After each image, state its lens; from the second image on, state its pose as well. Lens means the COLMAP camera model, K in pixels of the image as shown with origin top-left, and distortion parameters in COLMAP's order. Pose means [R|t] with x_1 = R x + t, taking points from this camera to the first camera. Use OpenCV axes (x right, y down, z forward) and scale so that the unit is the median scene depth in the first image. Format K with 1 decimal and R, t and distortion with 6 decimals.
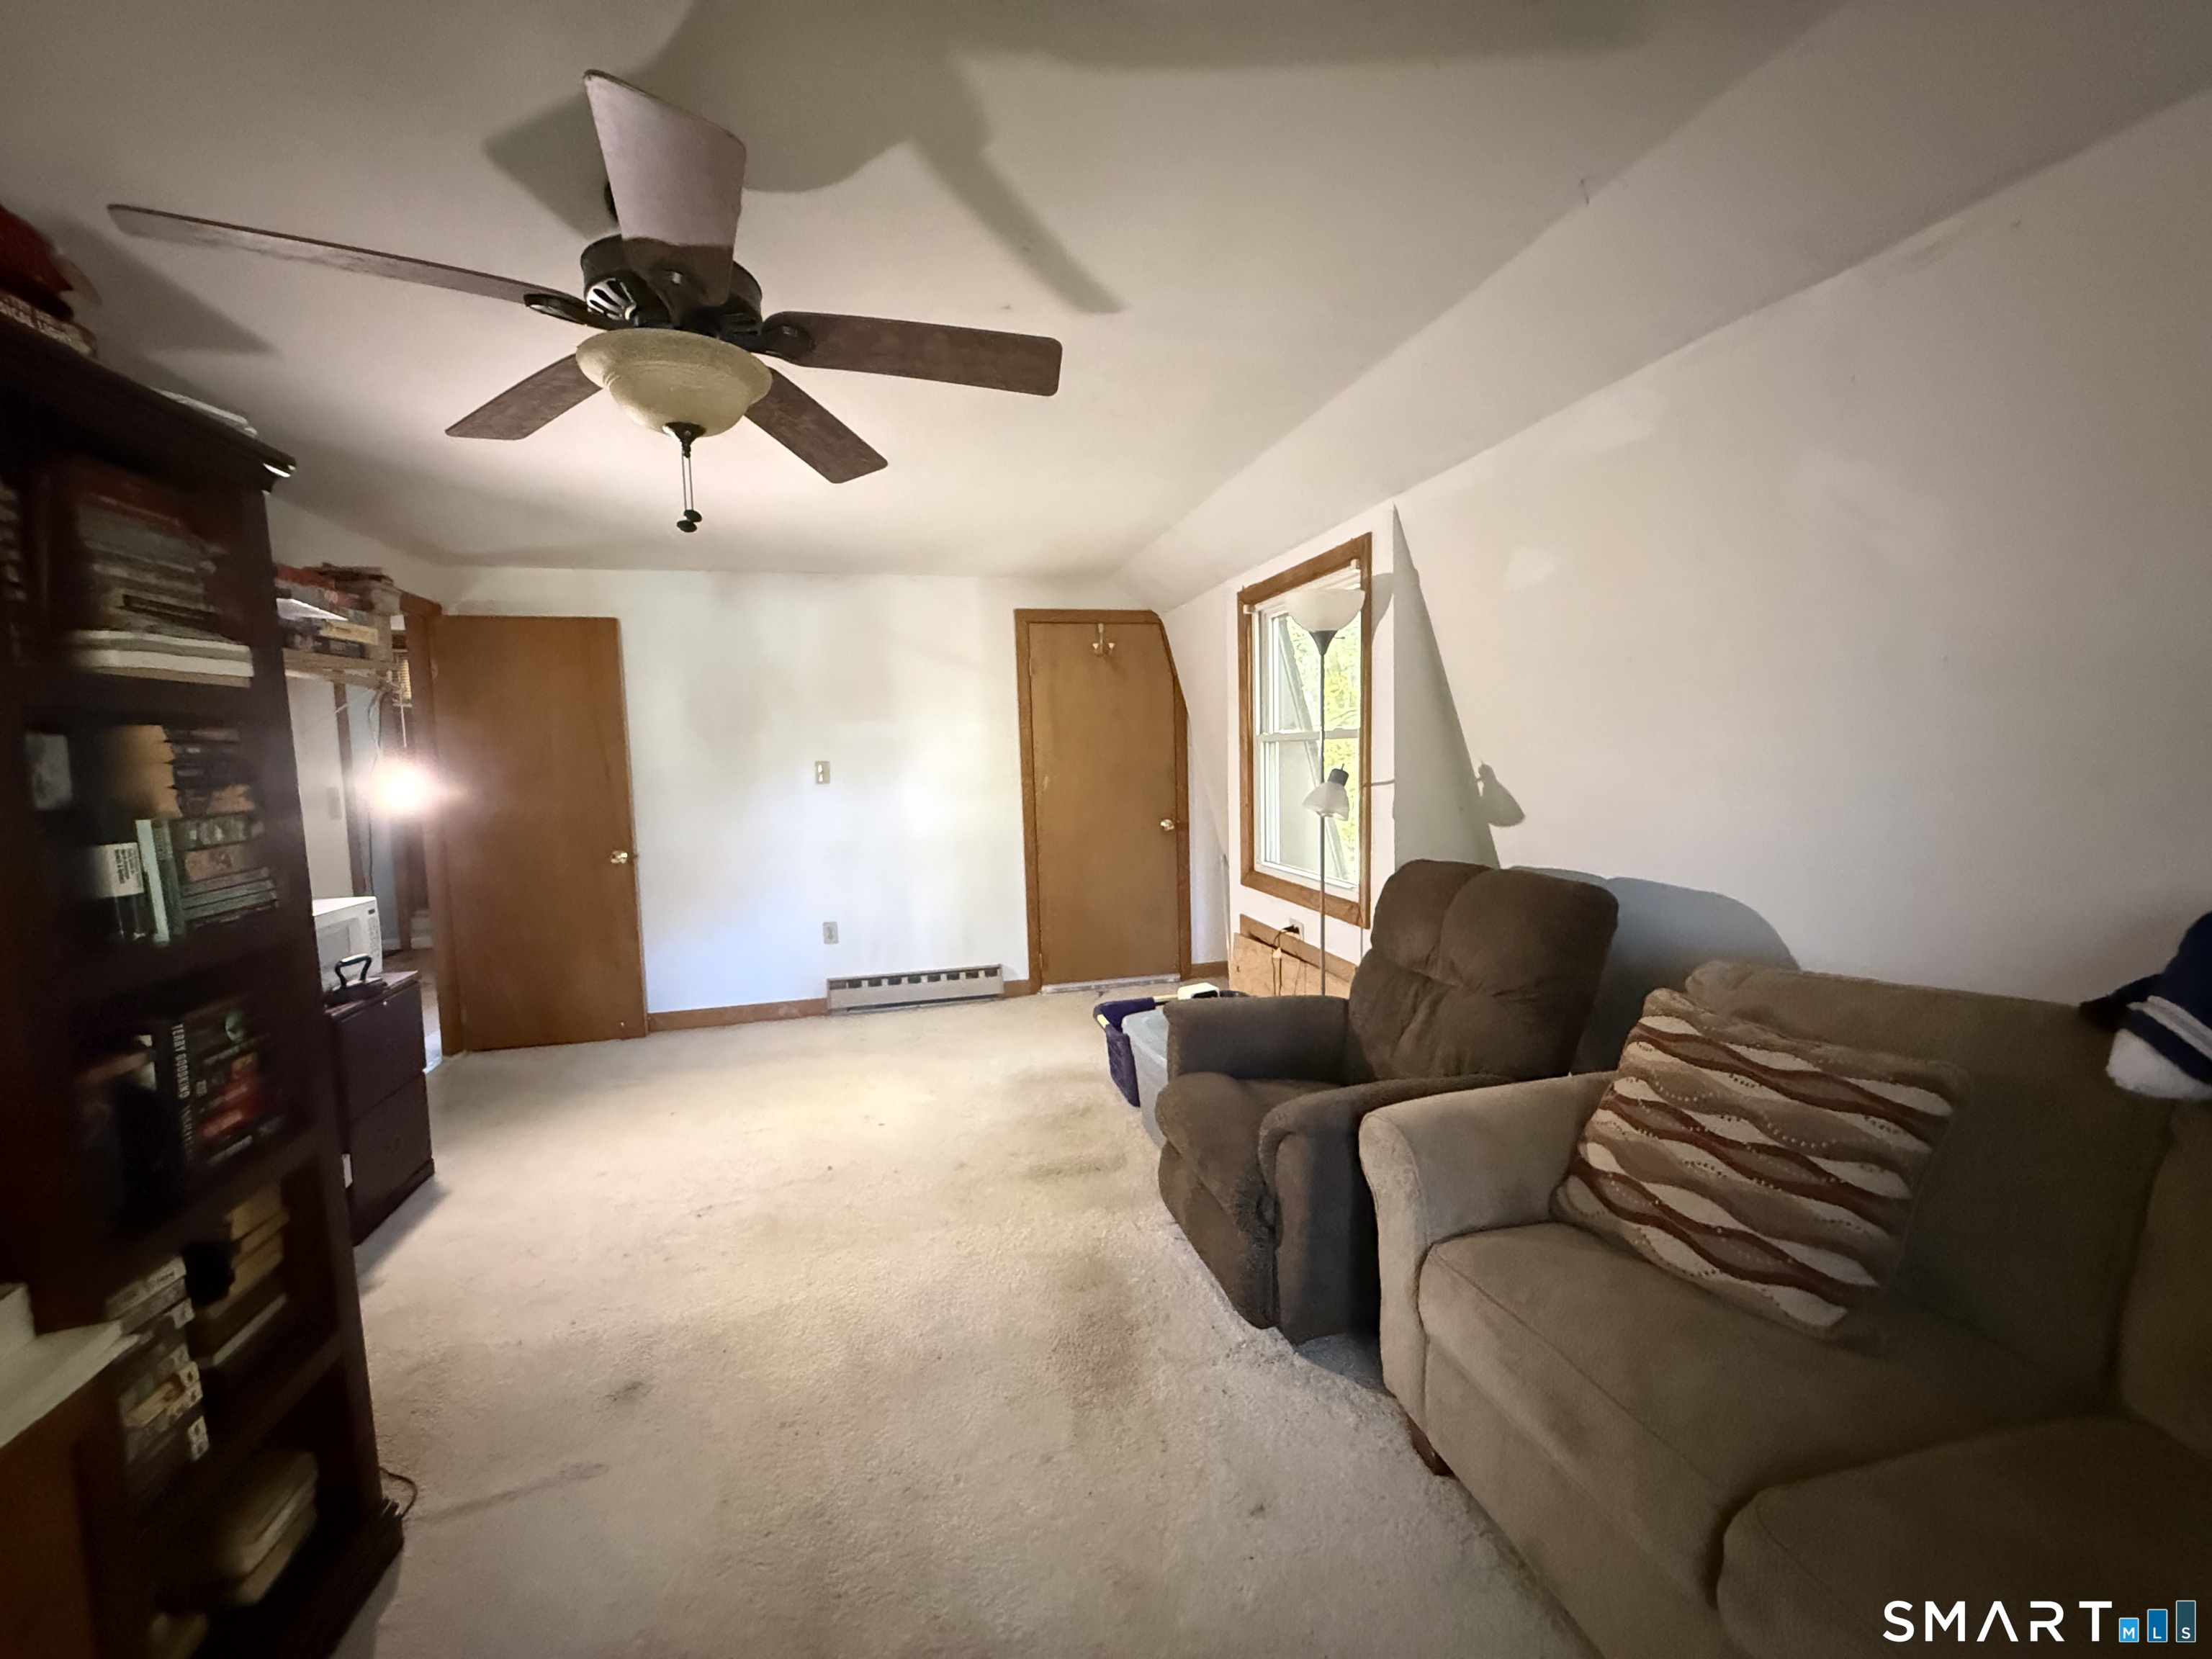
lens RADIAL K [[887.6, 0, 1106.0], [0, 887.6, 829.5], [0, 0, 1]] dist [-0.001380, -0.000123]
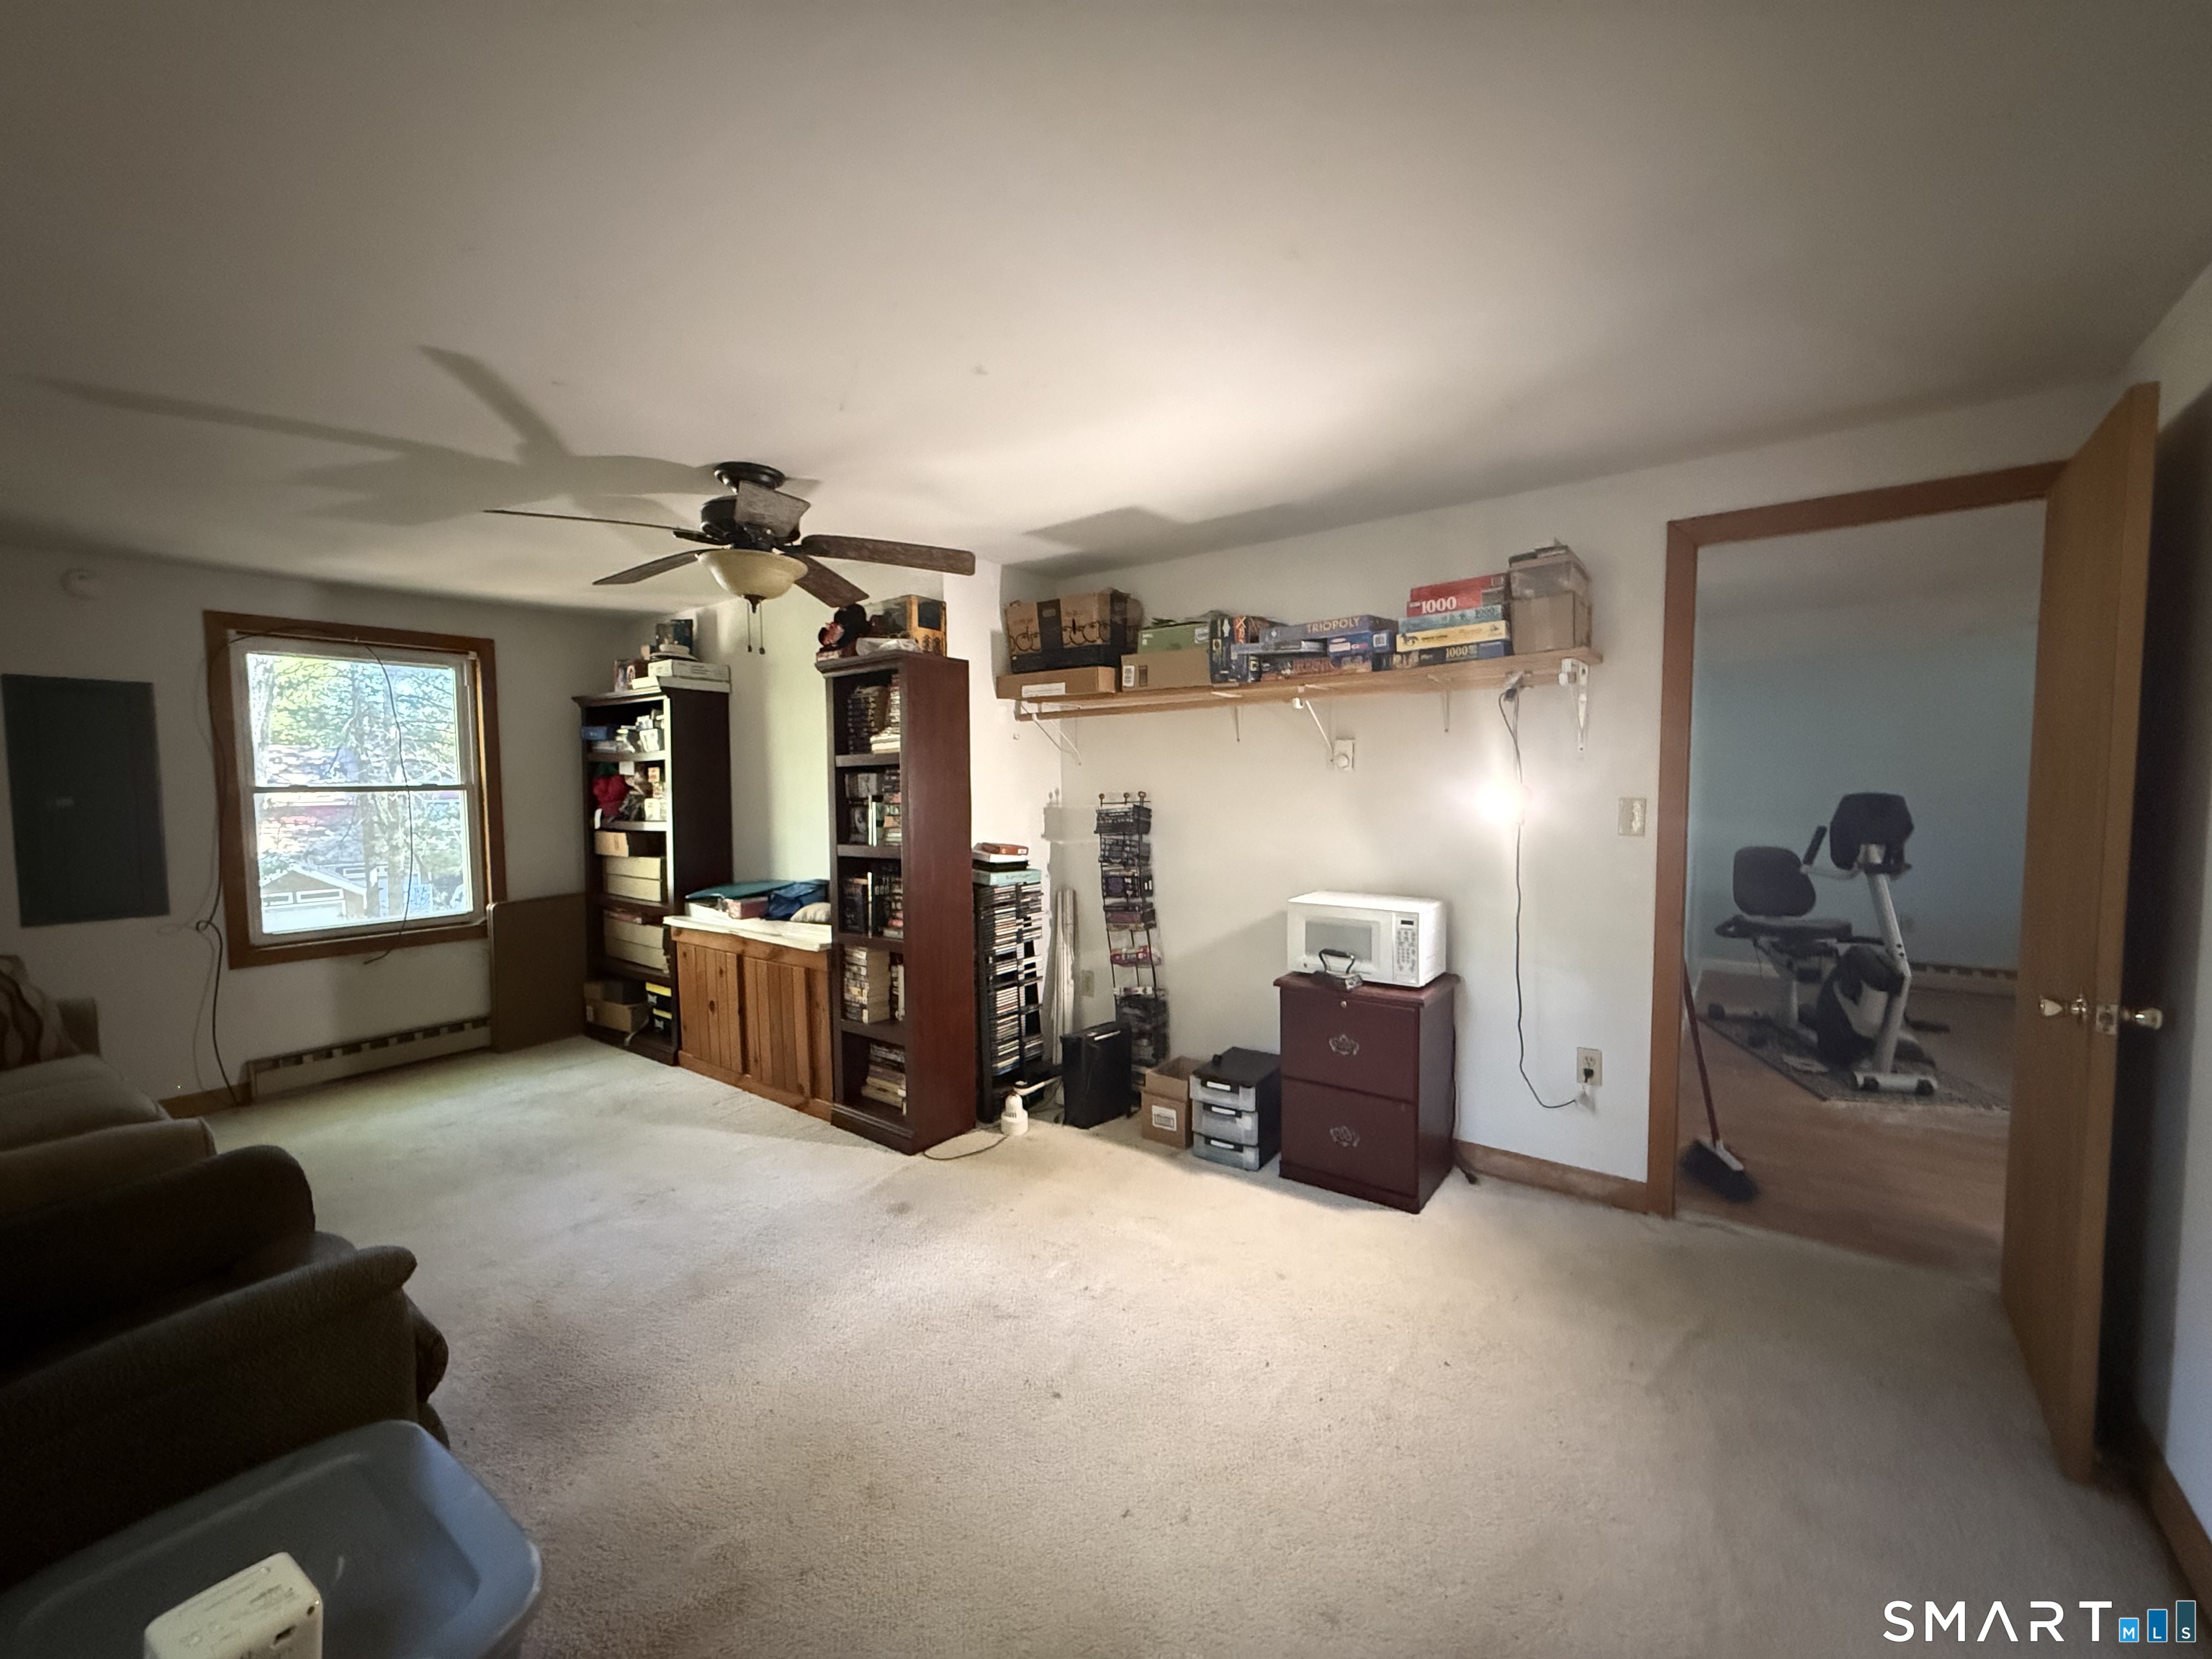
lens RADIAL K [[879.5, 0, 1106.0], [0, 879.5, 829.5], [0, 0, 1]] dist [-0.000970, -0.000019]
pose [[-0.779971, 0.068702, -0.622033, 0.049457], [-0.023937, 0.989953, 0.139353, -0.149610], [0.625358, 0.123580, -0.770491, 1.608753]]
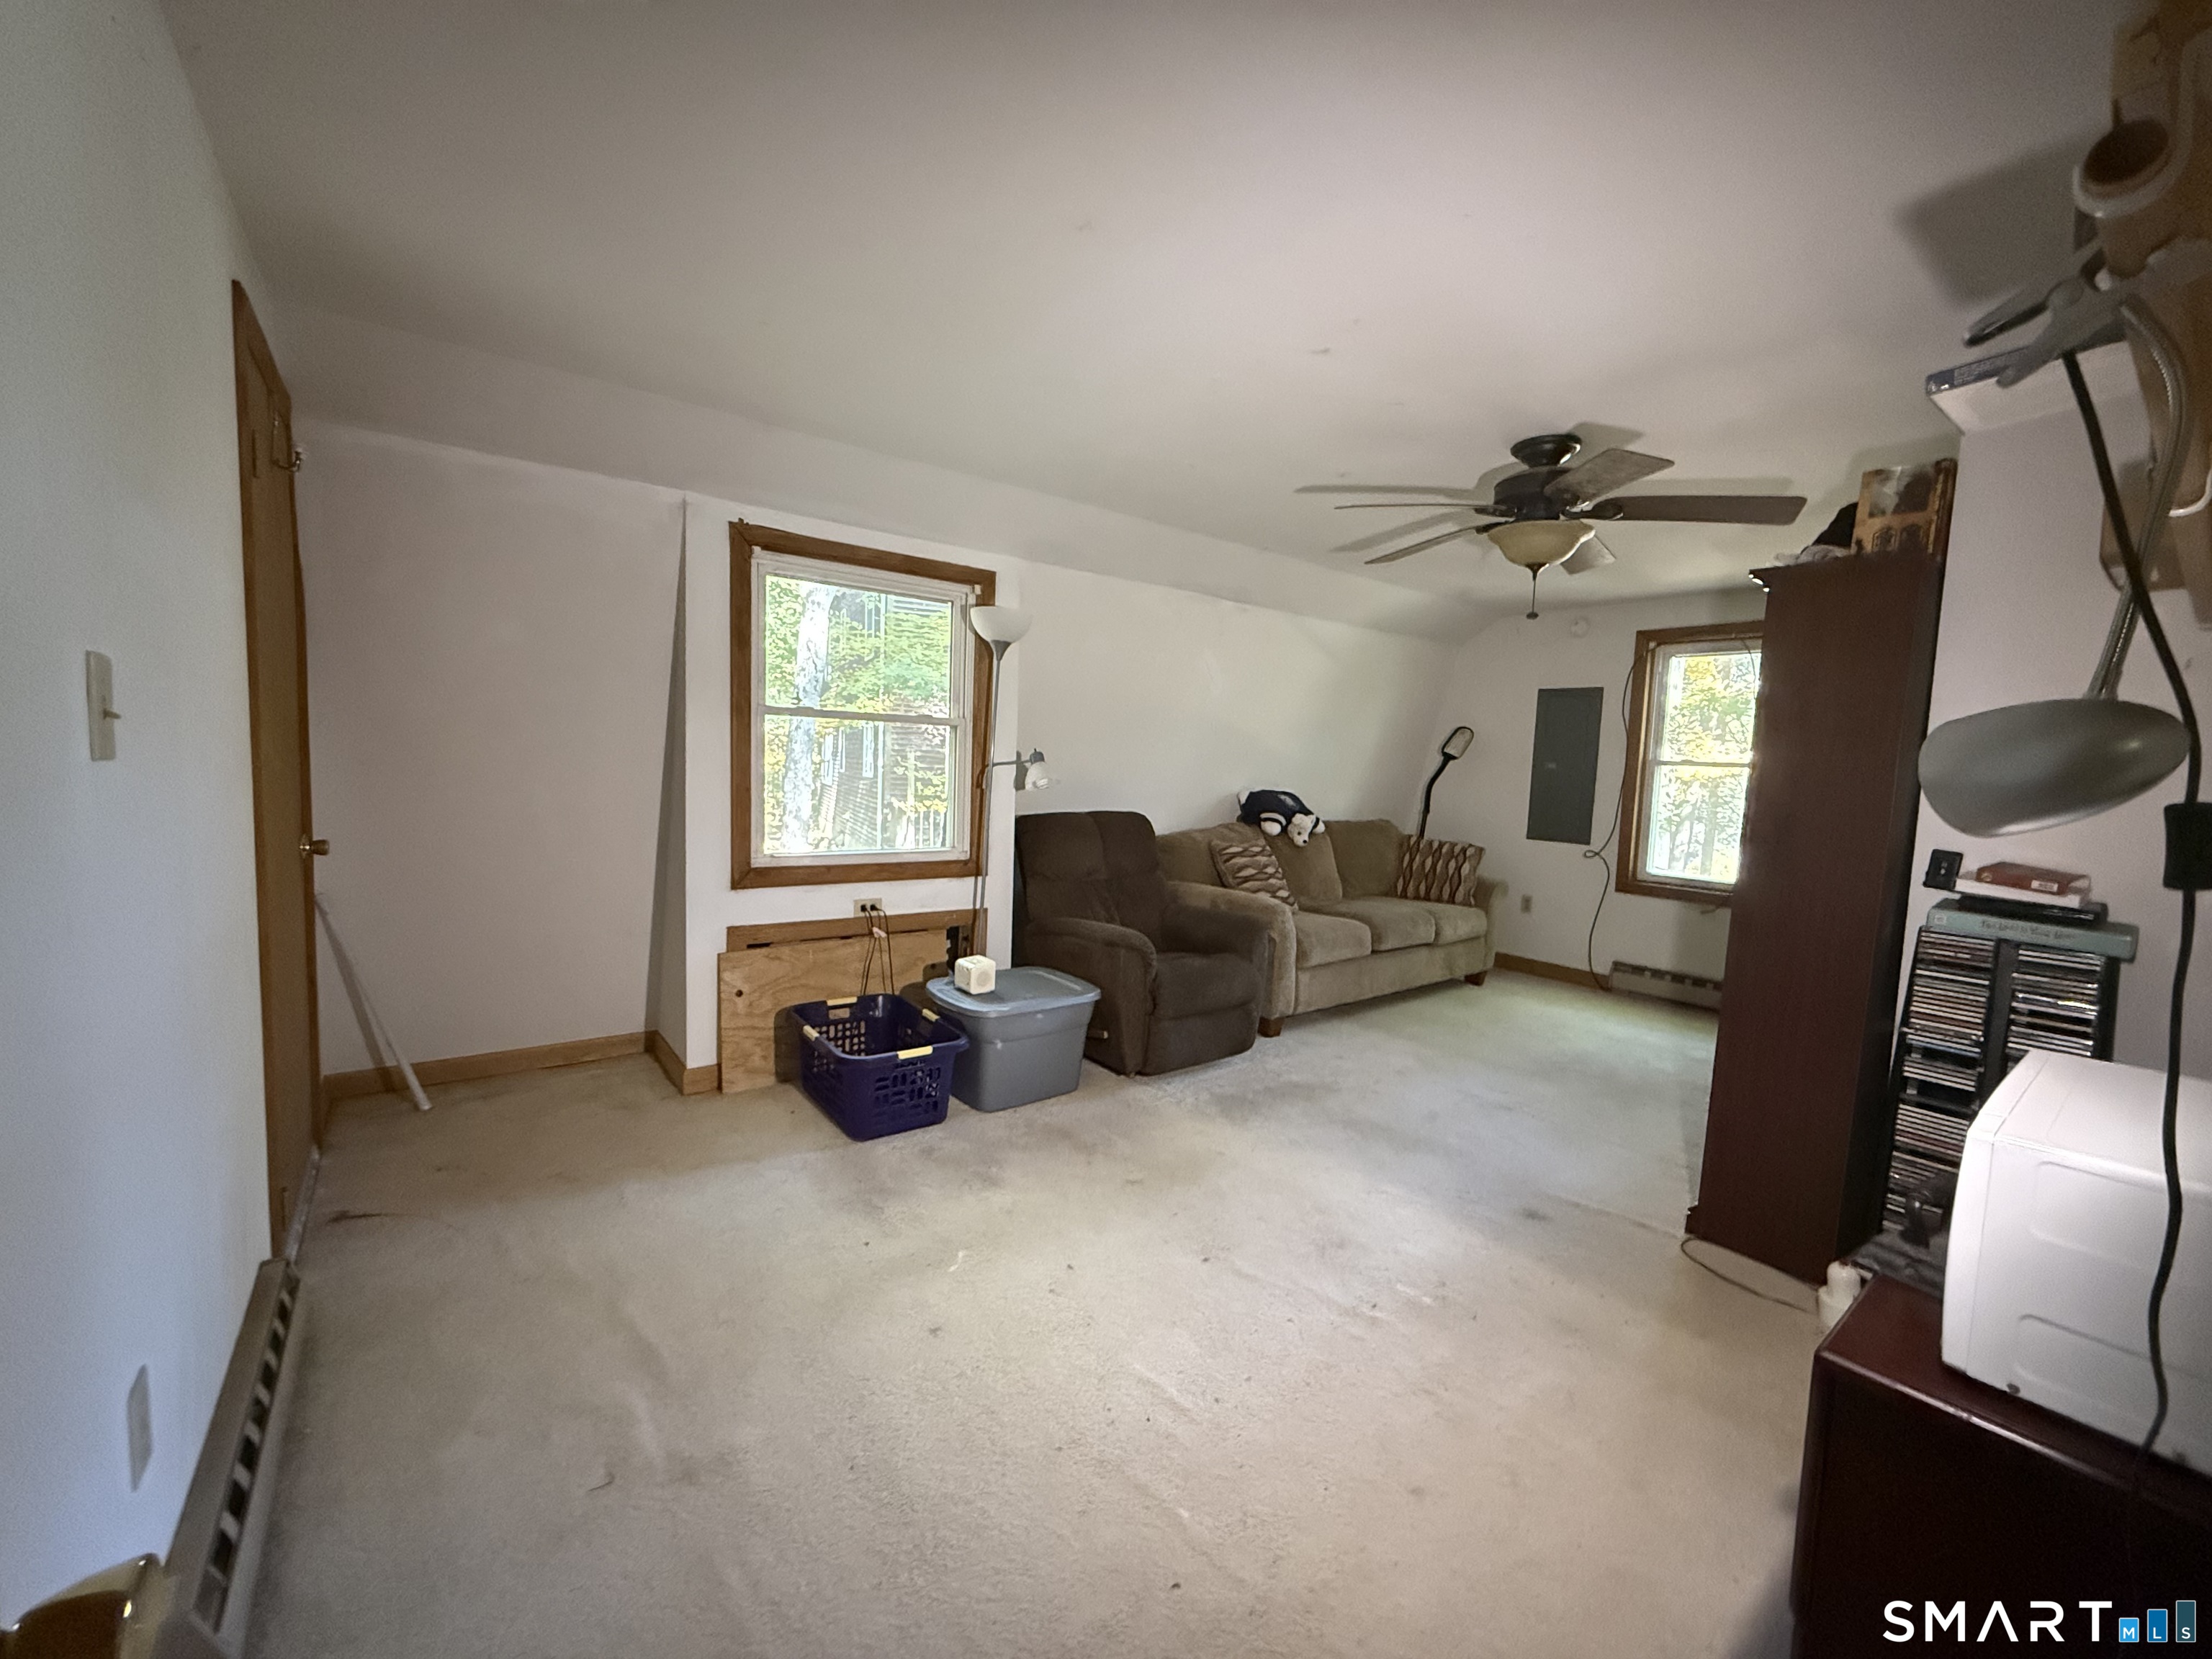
lens RADIAL K [[887.6, 0, 1106.0], [0, 887.6, 829.5], [0, 0, 1]] dist [-0.001380, -0.000123]
pose [[-0.396295, -0.066216, 0.915732, -1.041396], [0.049702, 0.994386, 0.093412, -0.074936], [-0.916777, 0.082532, -0.390779, 1.464060]]
